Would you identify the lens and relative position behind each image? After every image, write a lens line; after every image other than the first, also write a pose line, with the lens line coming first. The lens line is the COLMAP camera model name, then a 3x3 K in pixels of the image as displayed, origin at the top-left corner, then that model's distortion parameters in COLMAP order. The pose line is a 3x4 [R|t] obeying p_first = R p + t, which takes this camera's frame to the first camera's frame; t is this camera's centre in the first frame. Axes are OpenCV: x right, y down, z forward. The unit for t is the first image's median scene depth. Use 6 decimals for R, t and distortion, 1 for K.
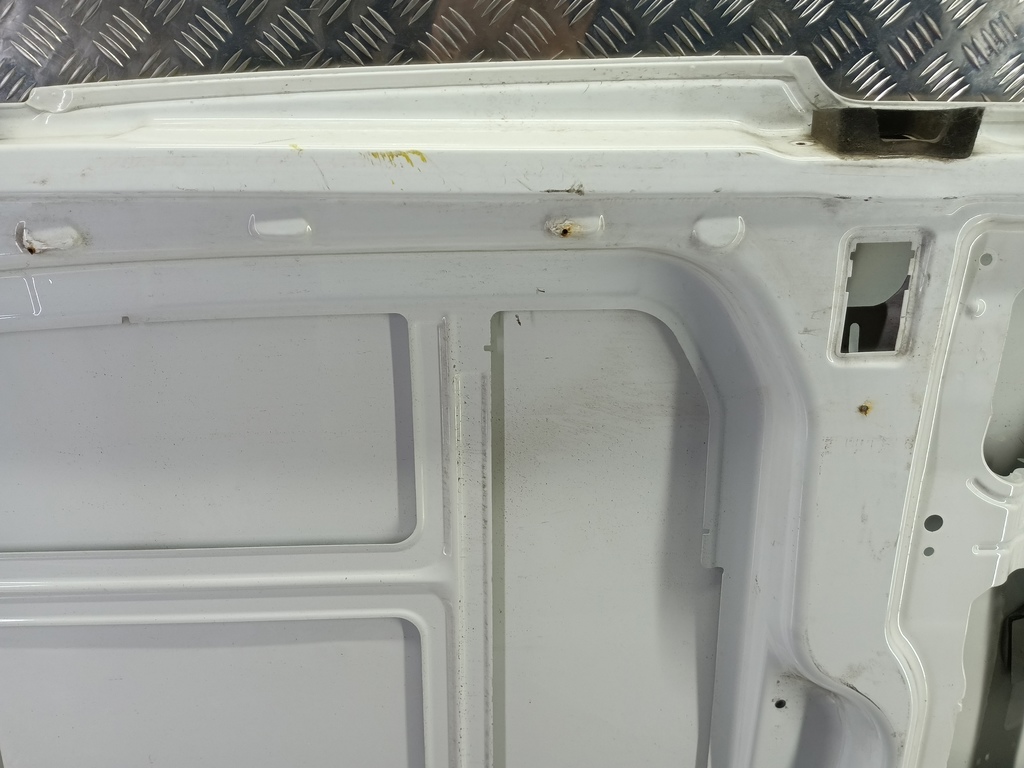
lens RADIAL K [[806.5, 0, 506.2], [0, 806.5, 379.9], [0, 0, 1]] dist [0.053135, -0.113933]
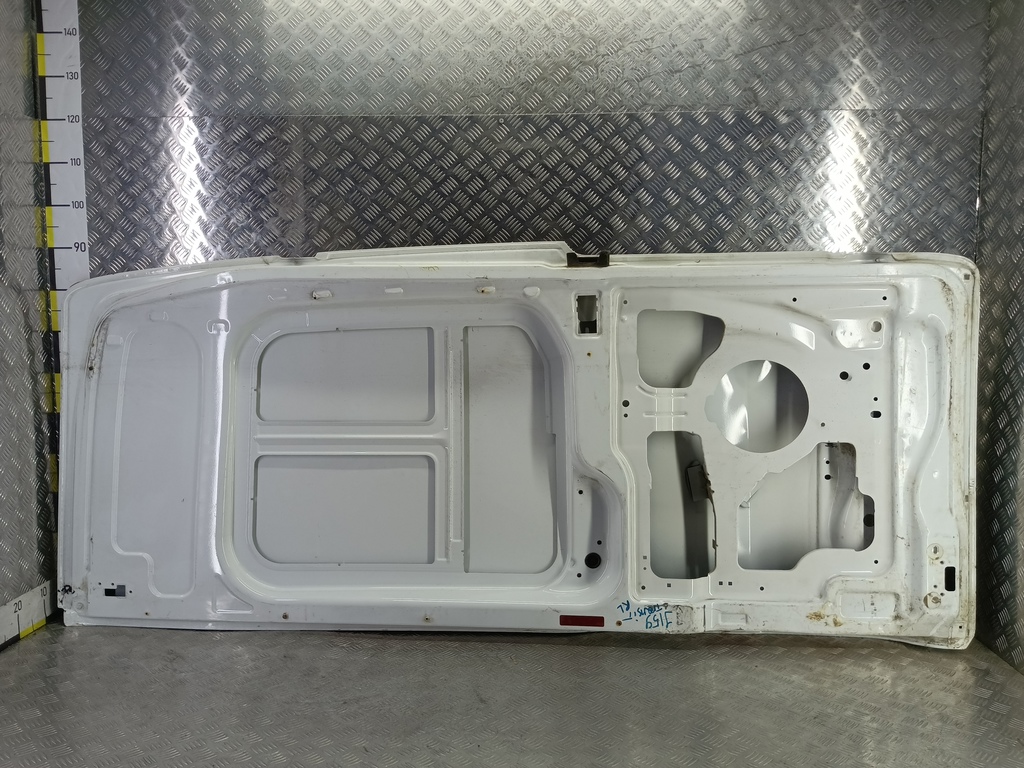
lens RADIAL K [[751.8, 0, 527.0], [0, 751.8, 392.9], [0, 0, 1]] dist [0.037859, -0.080962]
pose [[0.998323, 0.002593, -0.057831, 0.333178], [-0.018958, 0.958548, -0.284299, 0.822314], [0.054697, 0.284919, 0.956990, -1.346753]]
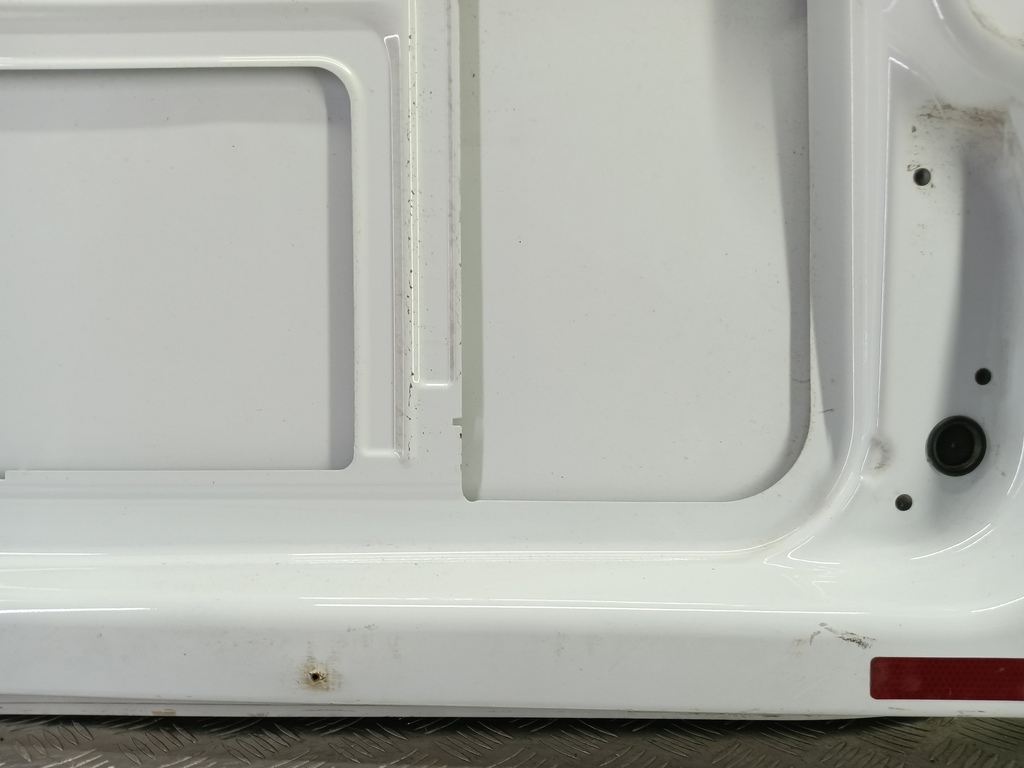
lens RADIAL K [[860.1, 0, 504.7], [0, 860.1, 394.4], [0, 0, 1]] dist [0.048085, -0.113119]
pose [[0.998936, -0.004020, -0.045951, 0.055279], [-0.008098, 0.965436, -0.260515, 0.796937], [0.045410, 0.260610, 0.964376, 0.429921]]
